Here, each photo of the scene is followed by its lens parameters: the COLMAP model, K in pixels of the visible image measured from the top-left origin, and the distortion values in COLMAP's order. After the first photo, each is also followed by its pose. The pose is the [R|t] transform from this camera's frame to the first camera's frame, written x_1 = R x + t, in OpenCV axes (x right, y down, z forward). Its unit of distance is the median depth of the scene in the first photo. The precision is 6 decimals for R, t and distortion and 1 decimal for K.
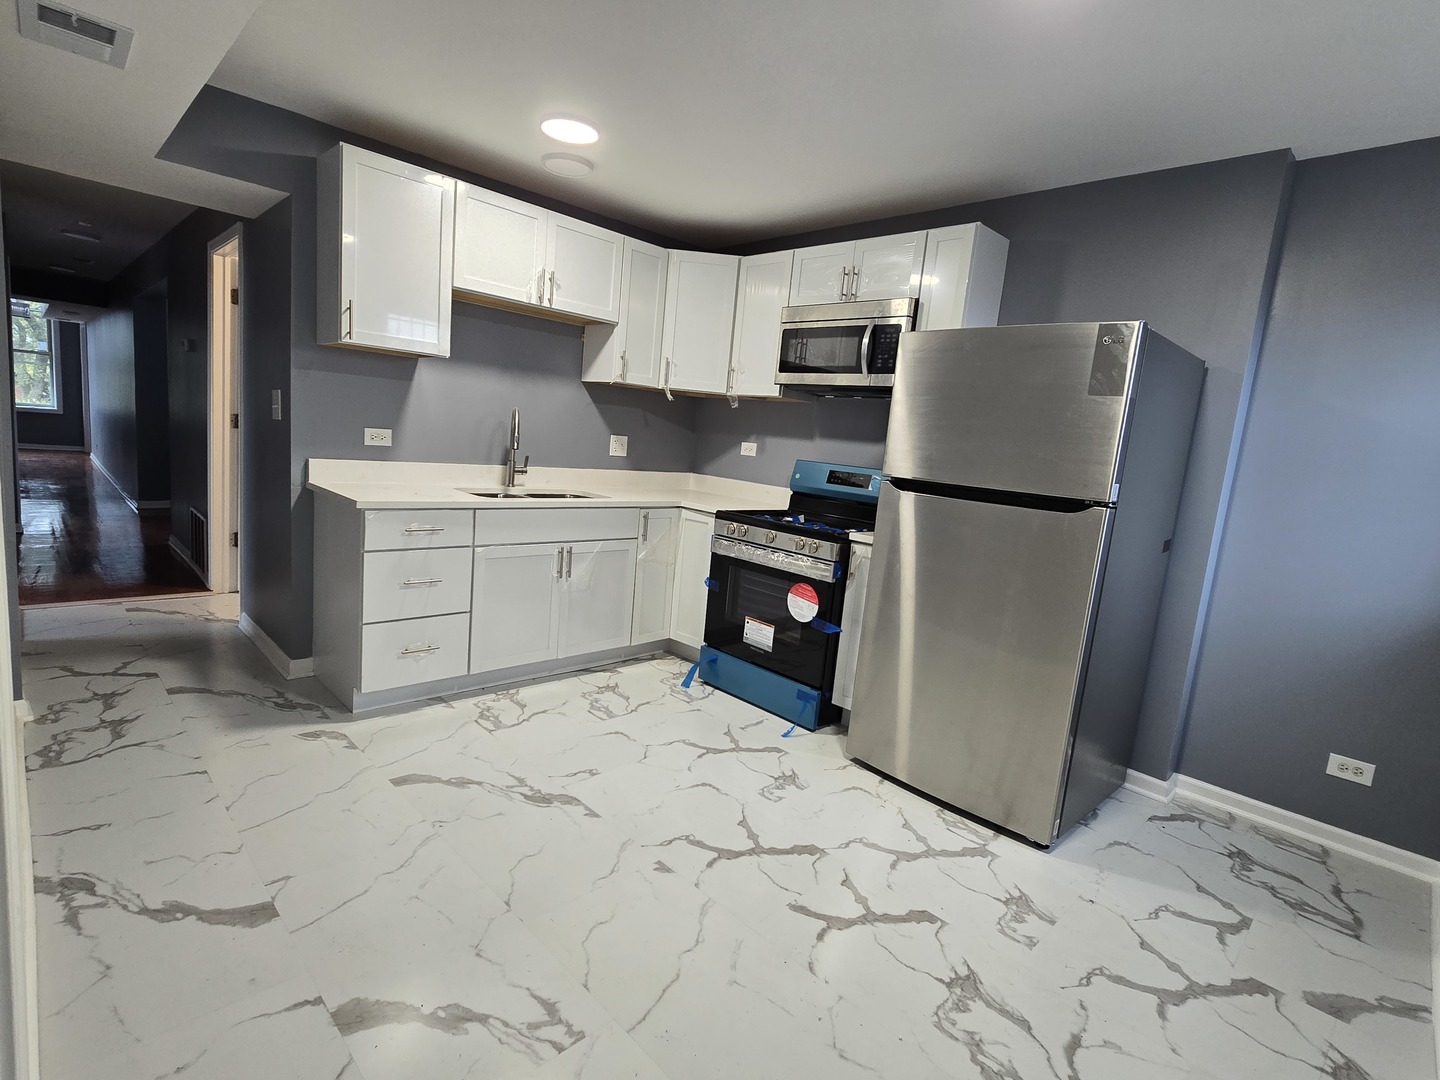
lens RADIAL K [[701.8, 0, 719.8], [0, 701.8, 540.1], [0, 0, 1]] dist [-0.001159, -0.001471]
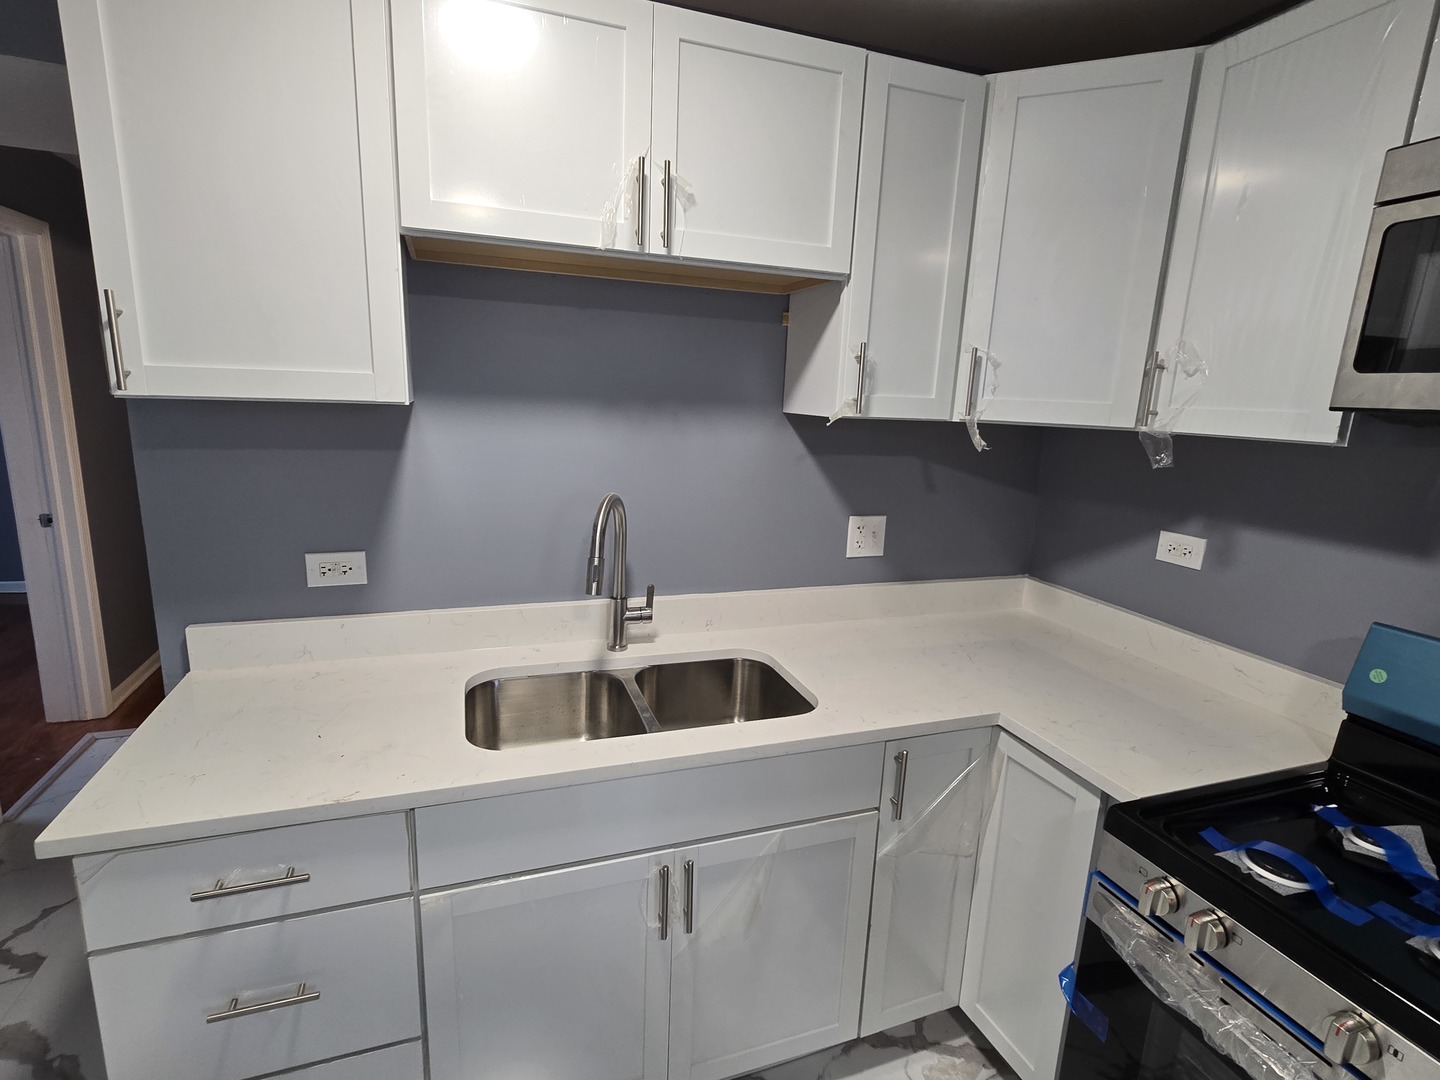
lens RADIAL K [[701.8, 0, 715.7], [0, 701.8, 541.2], [0, 0, 1]] dist [-0.001159, -0.001471]
pose [[0.901331, 0.034596, -0.431747, -0.031754], [-0.022334, 0.999191, 0.033442, -0.164225], [0.432555, -0.020500, 0.901374, 0.585830]]
